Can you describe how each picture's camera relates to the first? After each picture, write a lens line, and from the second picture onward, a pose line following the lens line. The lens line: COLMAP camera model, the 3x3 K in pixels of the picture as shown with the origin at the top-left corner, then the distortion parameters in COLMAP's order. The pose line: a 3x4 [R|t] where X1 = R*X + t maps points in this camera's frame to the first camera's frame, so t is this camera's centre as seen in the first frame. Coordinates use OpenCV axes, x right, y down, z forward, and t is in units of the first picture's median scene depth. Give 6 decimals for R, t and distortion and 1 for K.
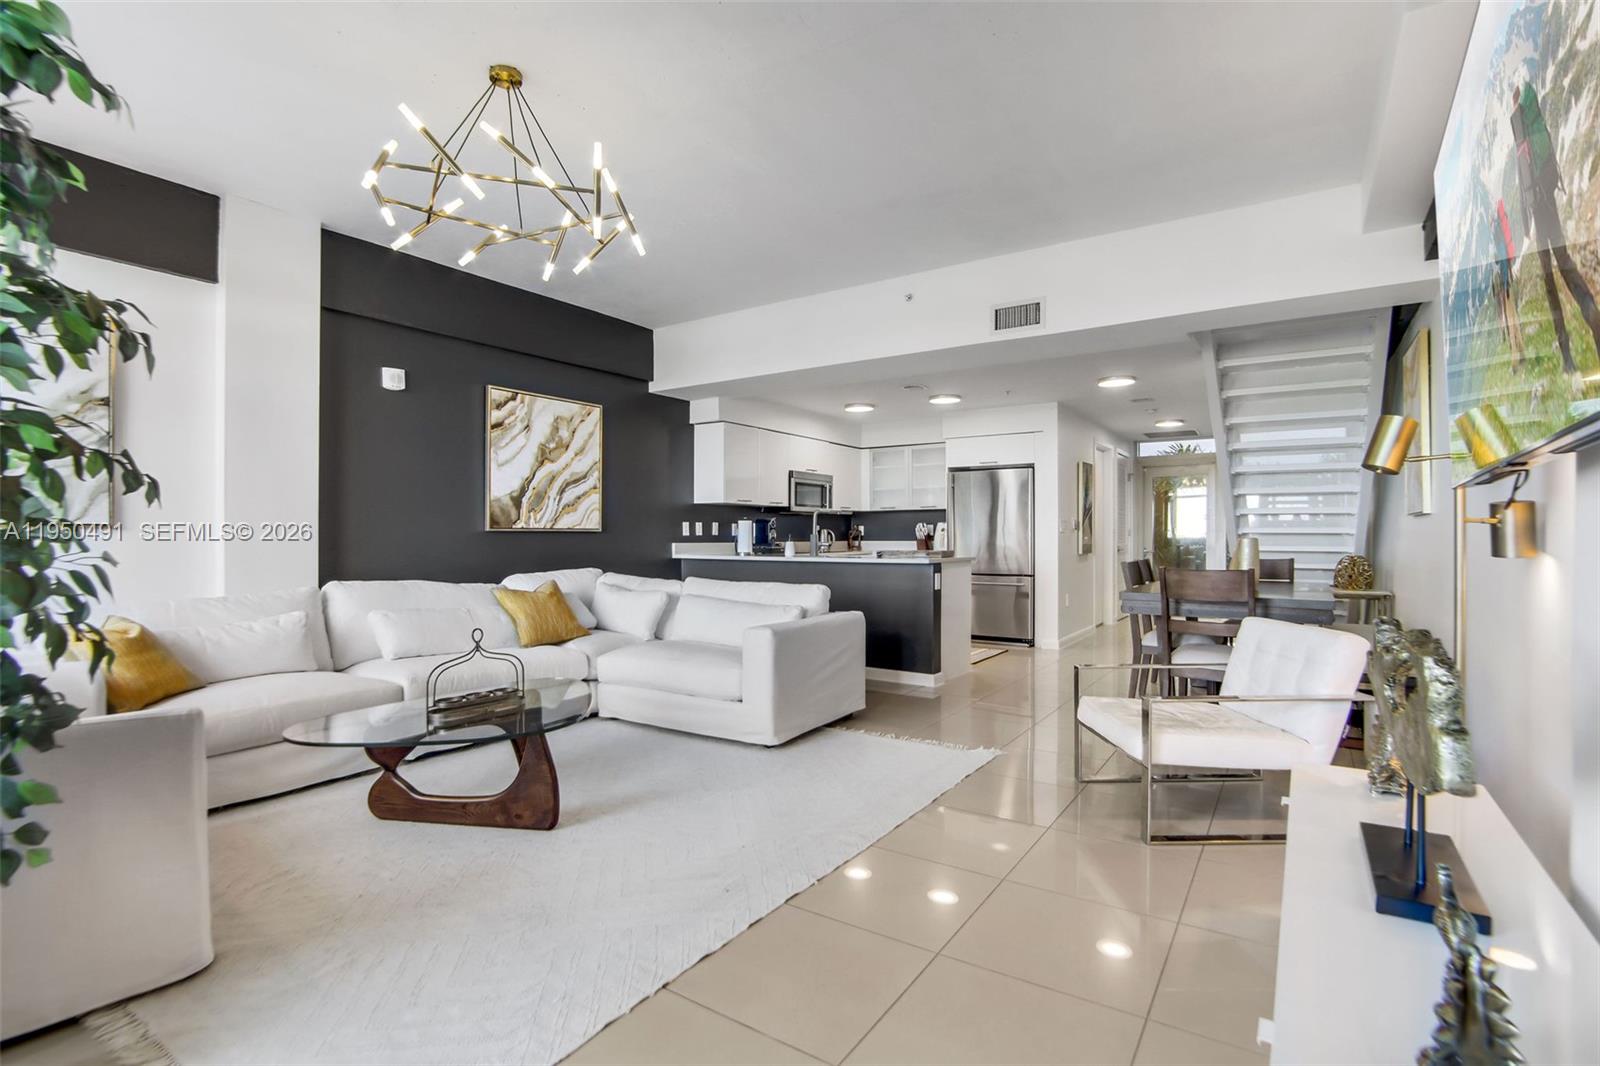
lens RADIAL K [[755.5, 0, 800.0], [0, 755.5, 533.0], [0, 0, 1]] dist [-0.031143, 0.000947]
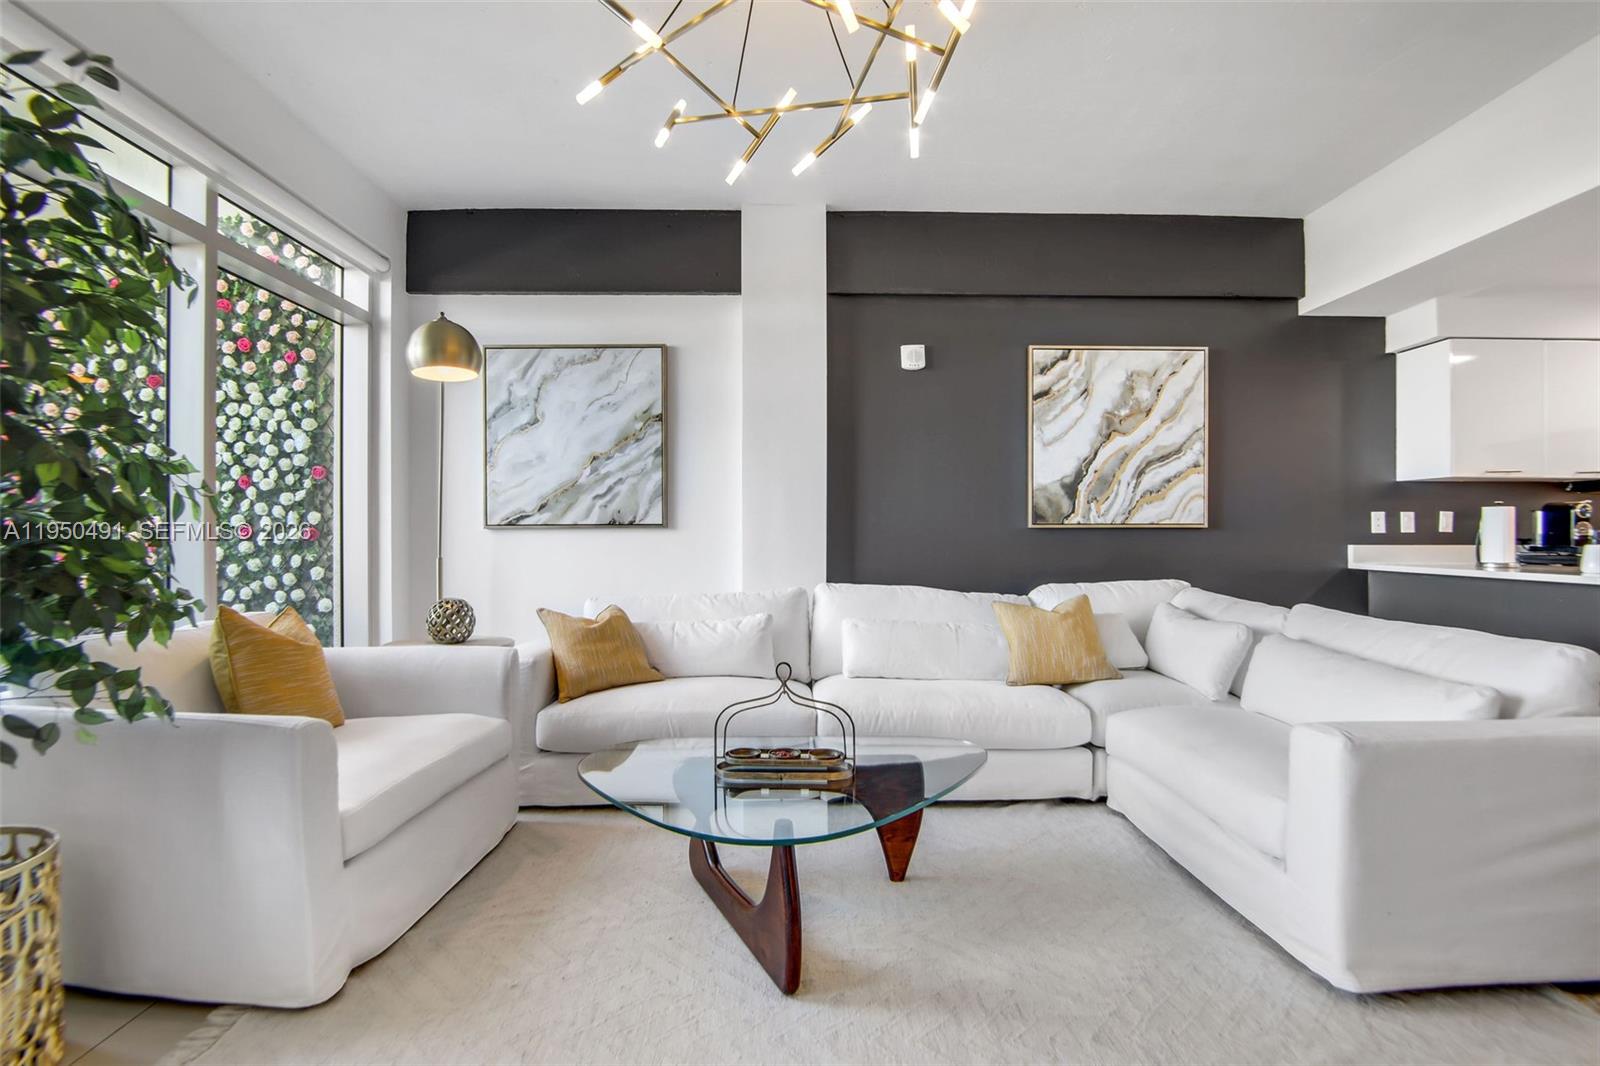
lens RADIAL K [[755.5, 0, 800.0], [0, 755.5, 533.0], [0, 0, 1]] dist [-0.031143, 0.000947]
pose [[0.572602, -0.001145, -0.819832, 0.094835], [0.003962, 0.999991, 0.001371, 0.000662], [0.819824, -0.004034, 0.572602, 0.315683]]
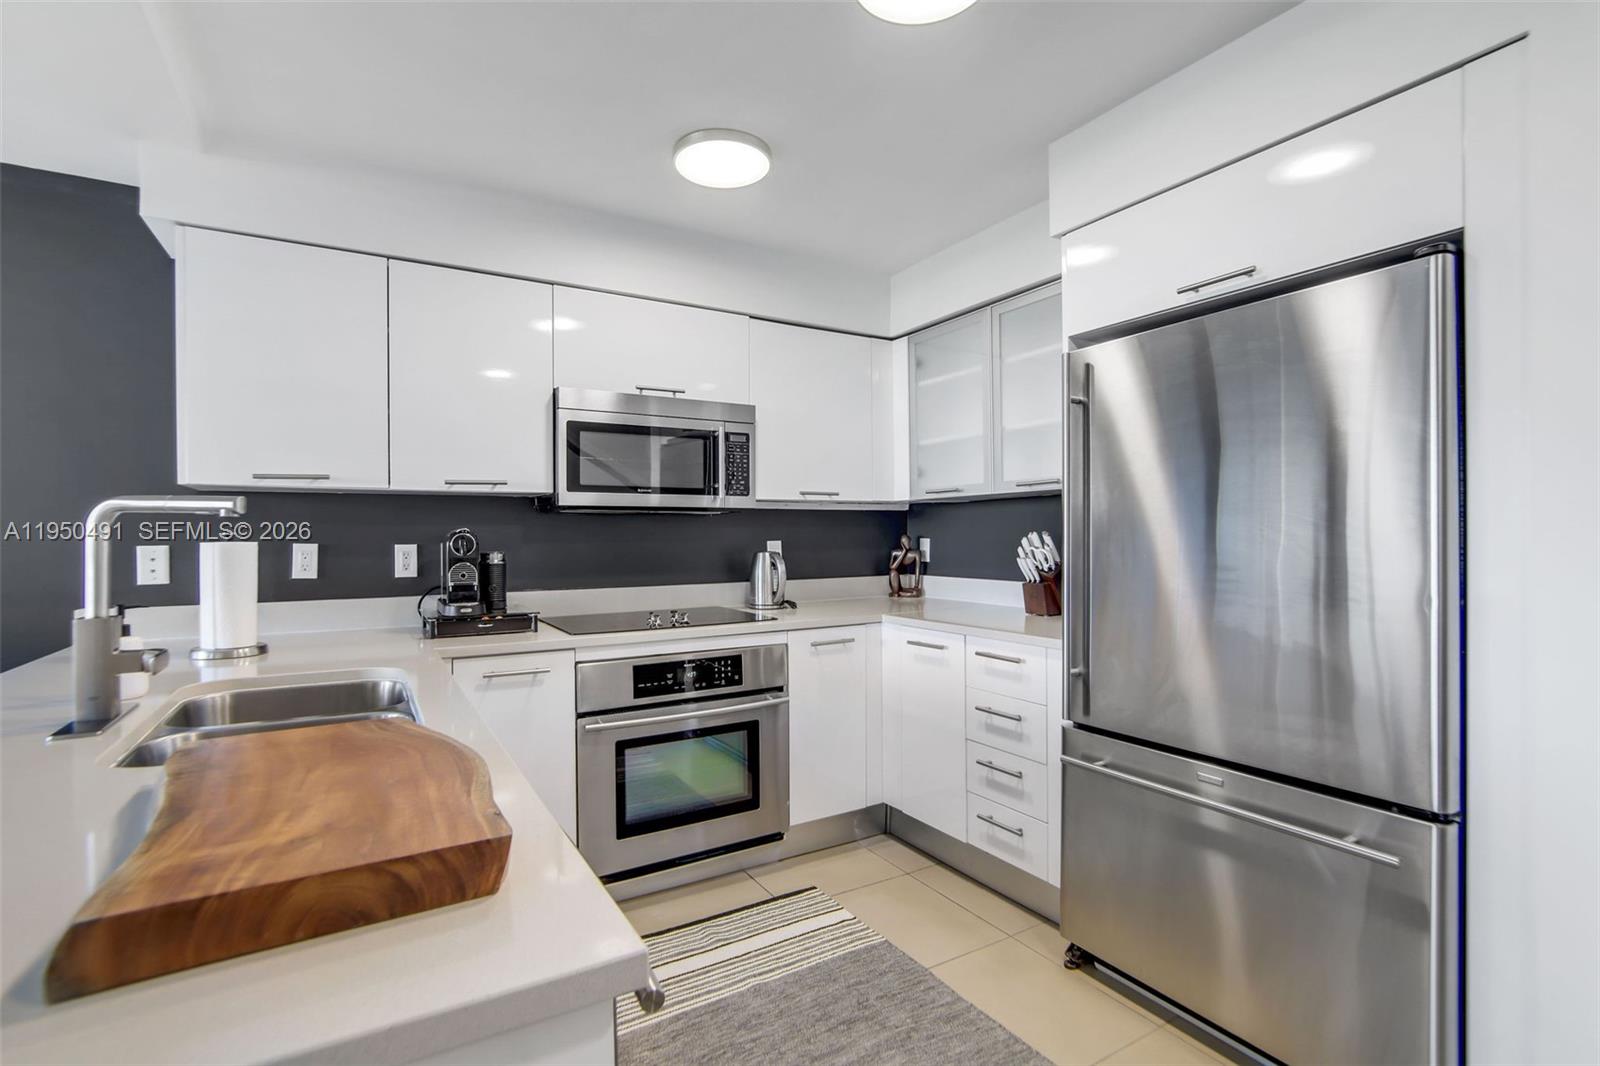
lens RADIAL K [[737.4, 0, 800.0], [0, 737.4, 533.0], [0, 0, 1]] dist [-0.030322, 0.000115]
pose [[0.908111, -0.013378, -0.418517, 0.309535], [0.012572, 0.999910, -0.004683, -0.018882], [0.418542, -0.001009, 0.908197, 1.008494]]
